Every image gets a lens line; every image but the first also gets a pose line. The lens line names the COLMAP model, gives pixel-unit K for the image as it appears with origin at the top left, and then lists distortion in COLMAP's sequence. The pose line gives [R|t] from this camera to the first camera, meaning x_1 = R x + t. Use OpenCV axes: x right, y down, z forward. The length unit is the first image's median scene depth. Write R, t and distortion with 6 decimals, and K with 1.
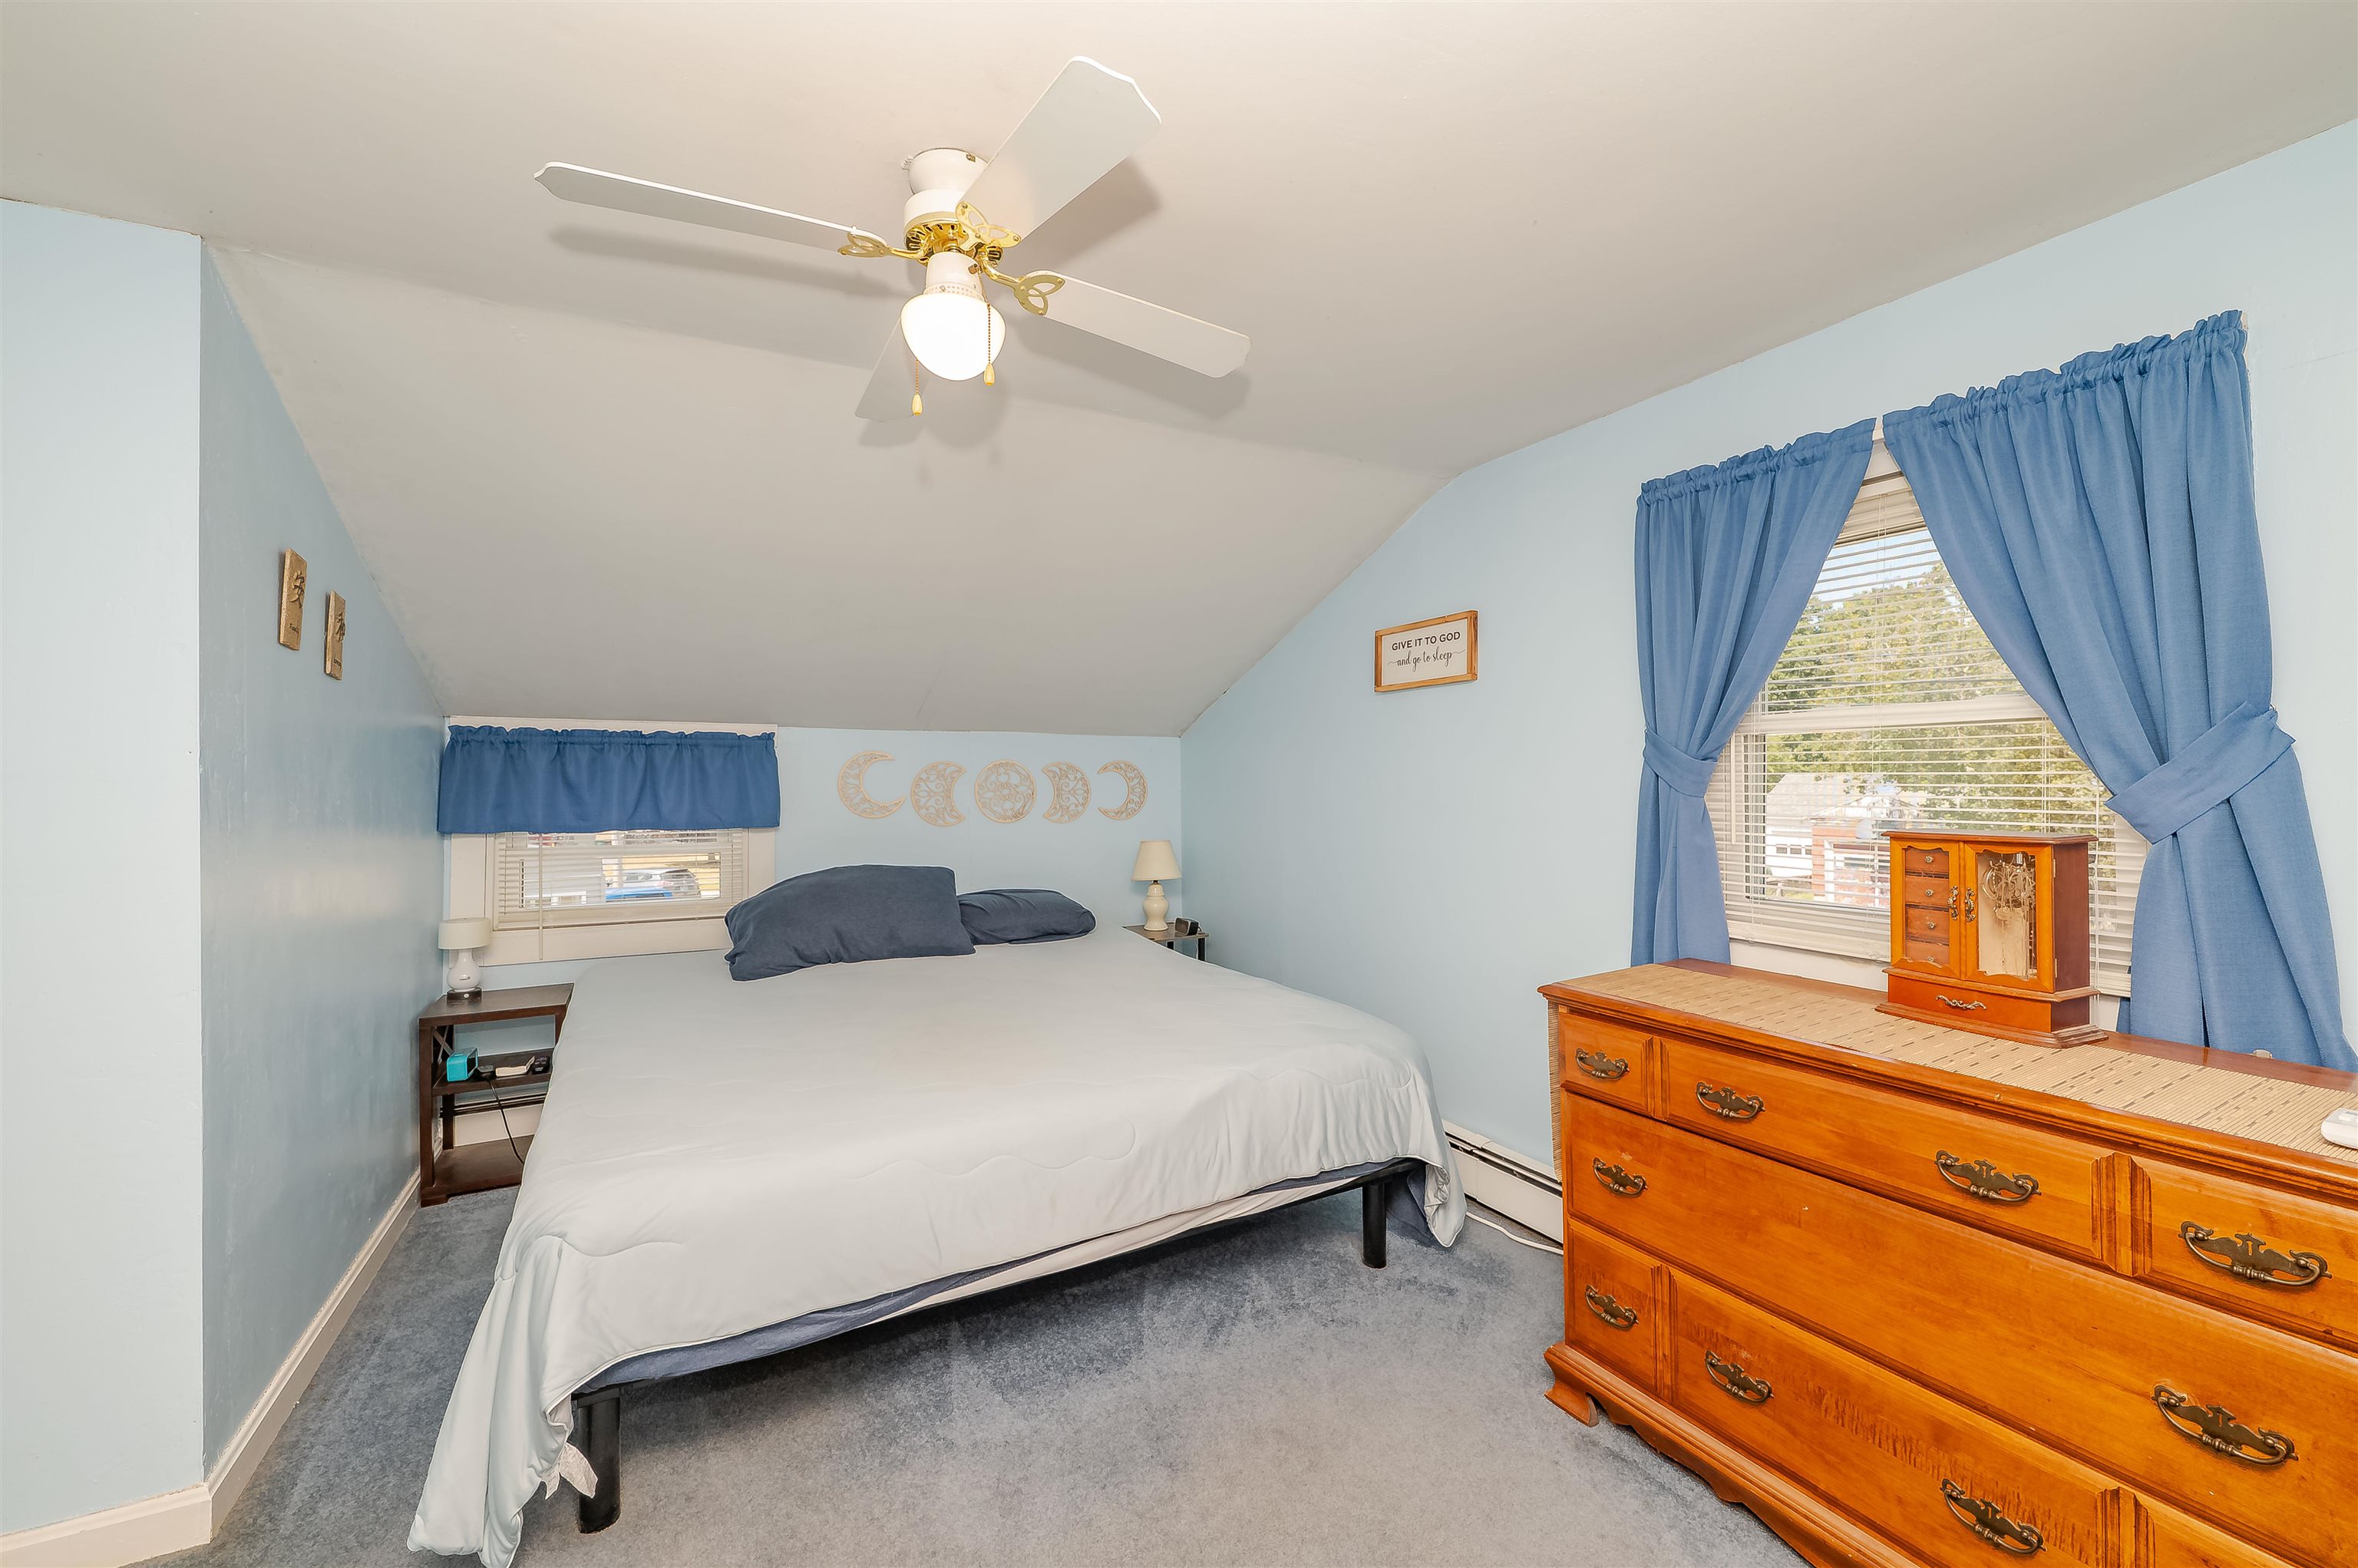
lens RADIAL K [[961.6, 0, 1187.5], [0, 961.6, 783.2], [0, 0, 1]] dist [0.001862, -0.000124]
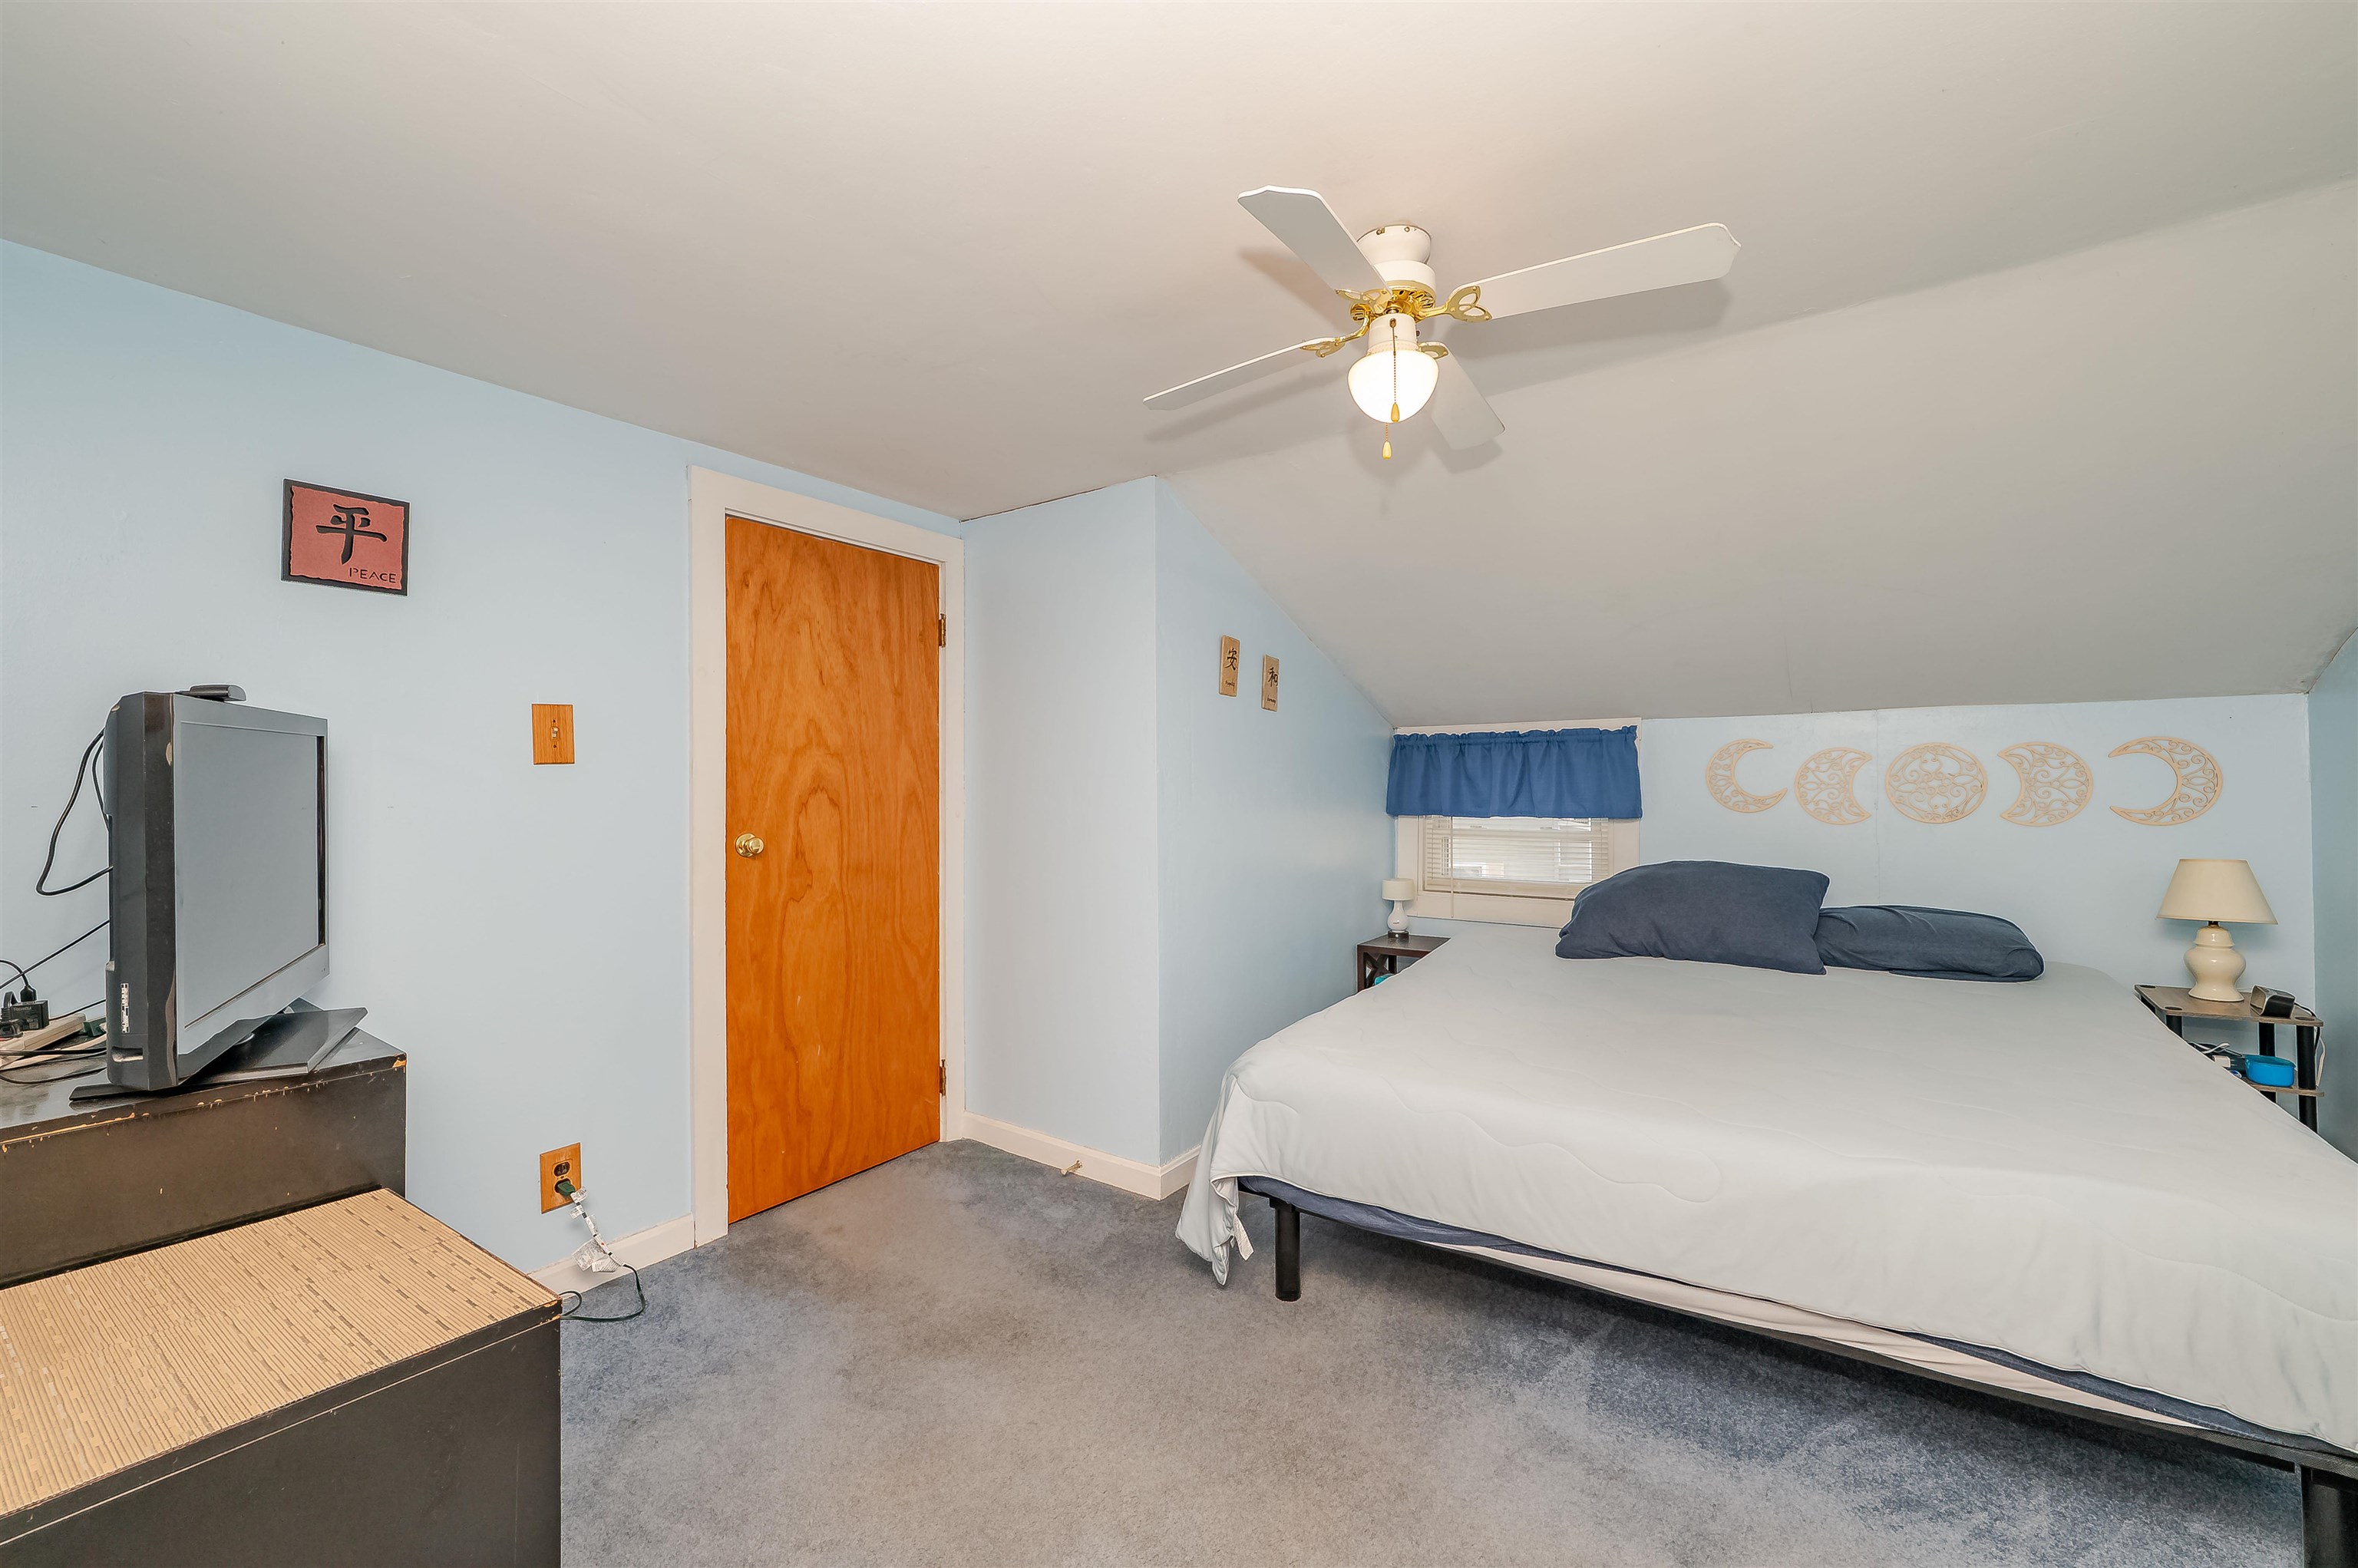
lens RADIAL K [[961.6, 0, 1159.3], [0, 961.6, 780.9], [0, 0, 1]] dist [0.001862, -0.000124]
pose [[0.435985, -0.003445, -0.899947, 0.308764], [0.007458, 0.999972, -0.000215, 0.002790], [0.899923, -0.006618, 0.435998, 0.114016]]
